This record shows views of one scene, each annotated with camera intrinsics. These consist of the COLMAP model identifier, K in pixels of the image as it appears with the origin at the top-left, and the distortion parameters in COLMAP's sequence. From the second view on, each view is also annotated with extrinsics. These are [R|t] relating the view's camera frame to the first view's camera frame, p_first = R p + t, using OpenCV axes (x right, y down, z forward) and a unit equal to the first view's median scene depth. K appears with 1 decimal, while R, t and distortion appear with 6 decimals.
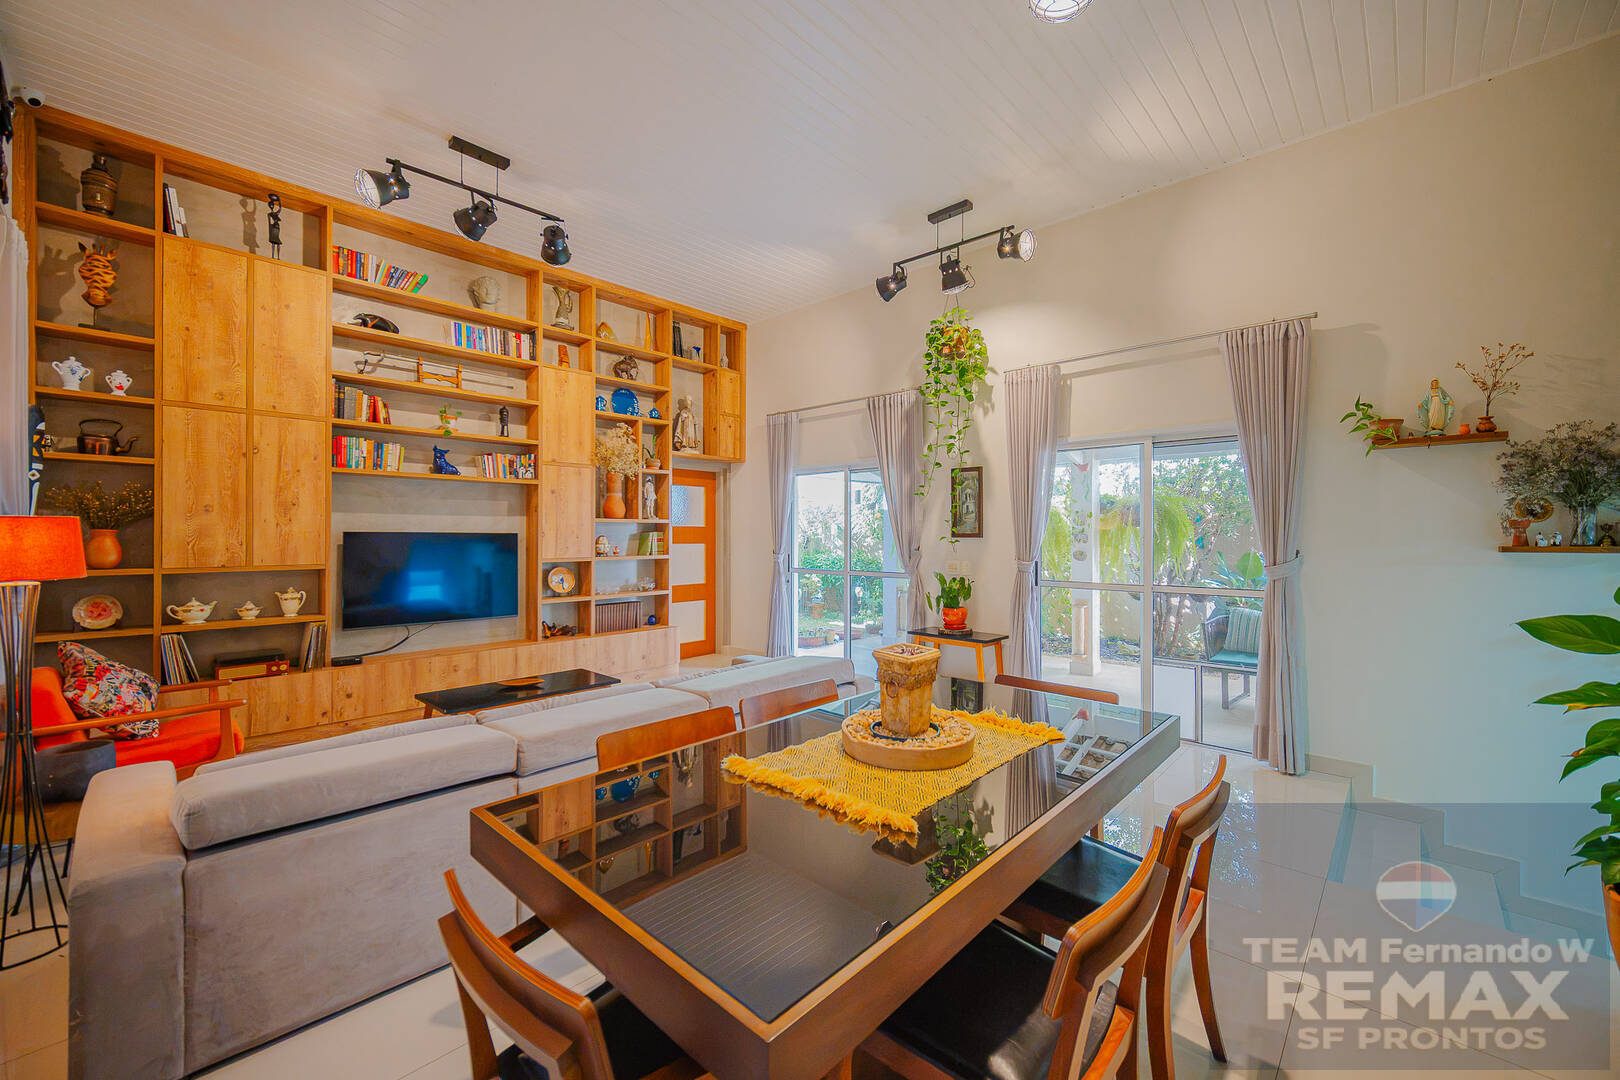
lens RADIAL K [[644.3, 0, 811.5], [0, 644.3, 531.0], [0, 0, 1]] dist [-0.001369, 0.000027]
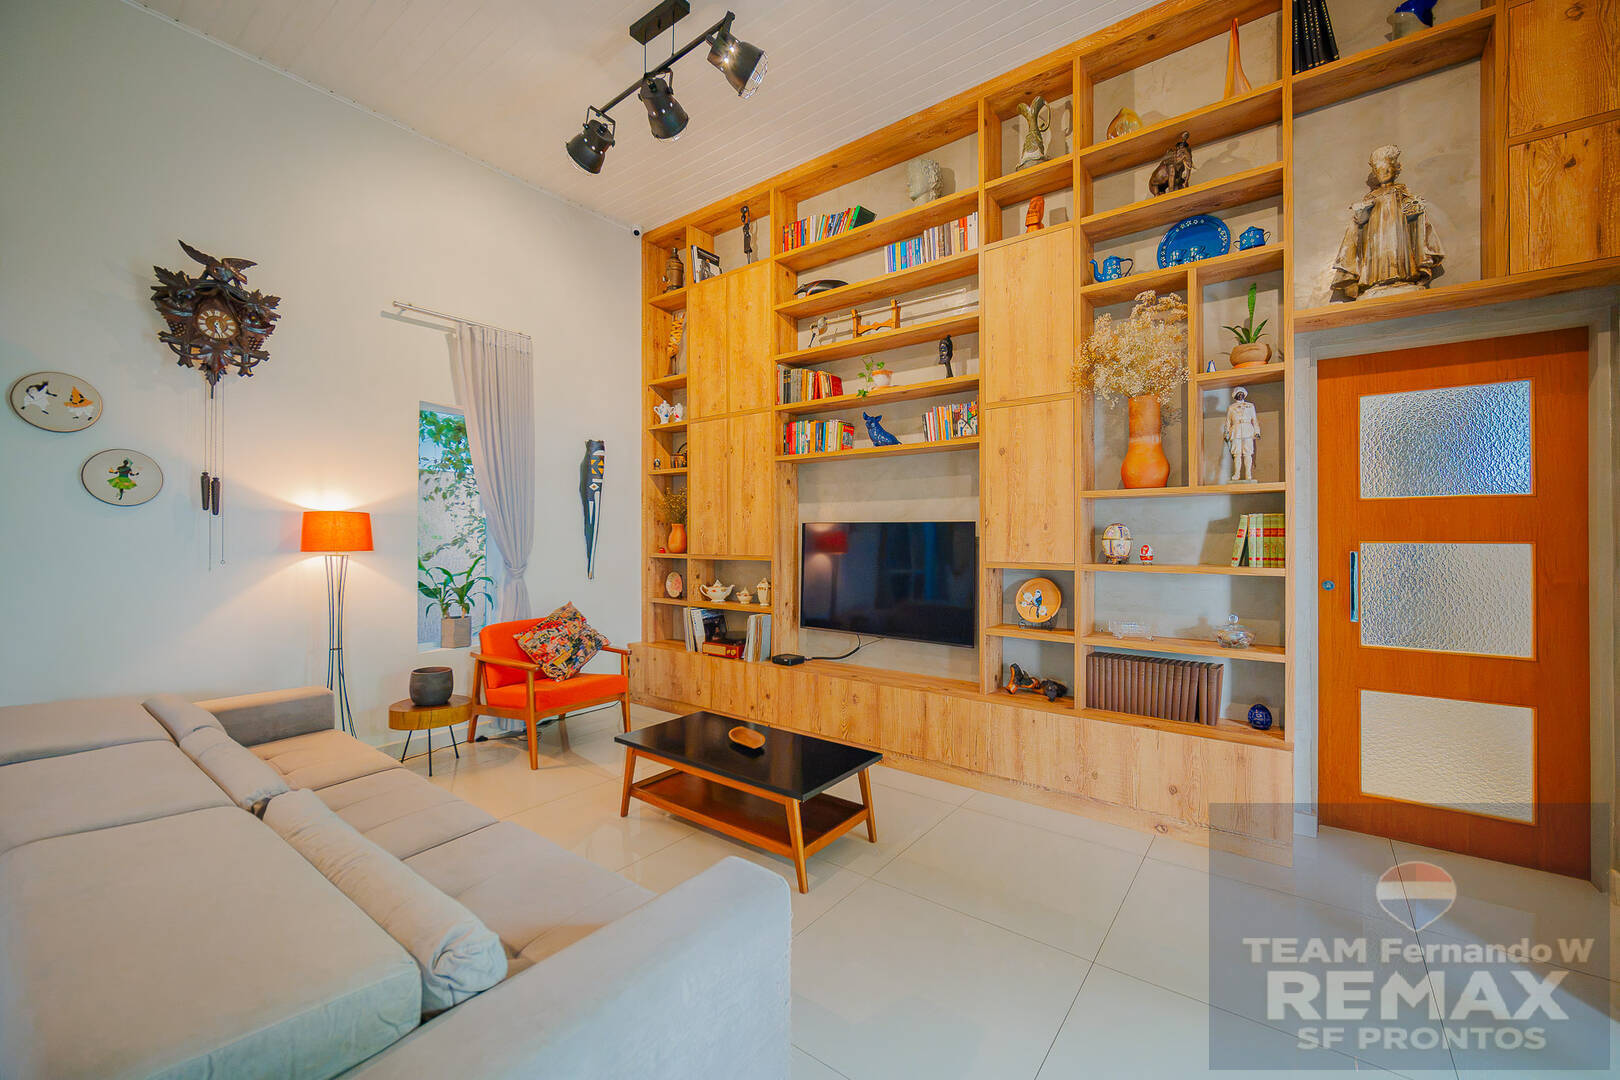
lens RADIAL K [[644.3, 0, 811.5], [0, 644.3, 531.0], [0, 0, 1]] dist [-0.001369, 0.000027]
pose [[0.100746, -0.007521, -0.994884, 0.195977], [0.007436, 0.999949, -0.006806, 0.017739], [0.994884, -0.006712, 0.100797, 0.839898]]
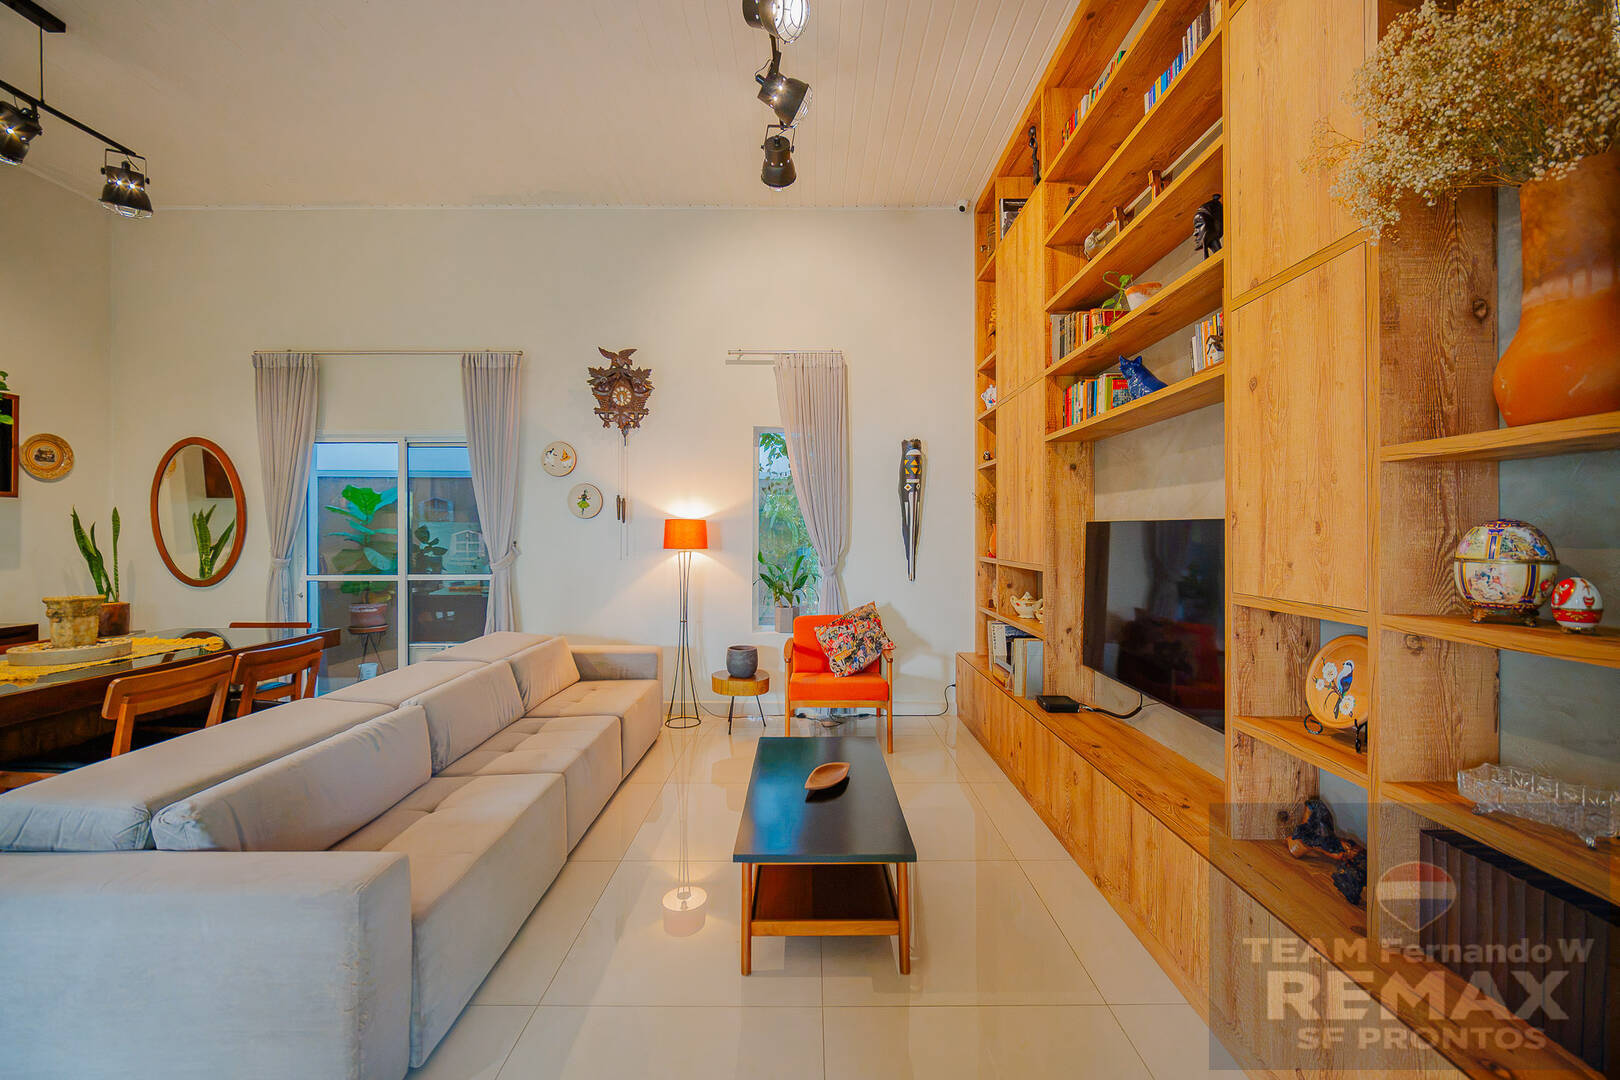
lens RADIAL K [[644.3, 0, 811.5], [0, 644.3, 531.0], [0, 0, 1]] dist [-0.001369, 0.000027]
pose [[-0.729987, -0.002820, -0.683455, -0.033545], [0.003398, 0.999964, -0.007755, 0.013744], [0.683452, -0.007983, -0.729952, 1.191368]]
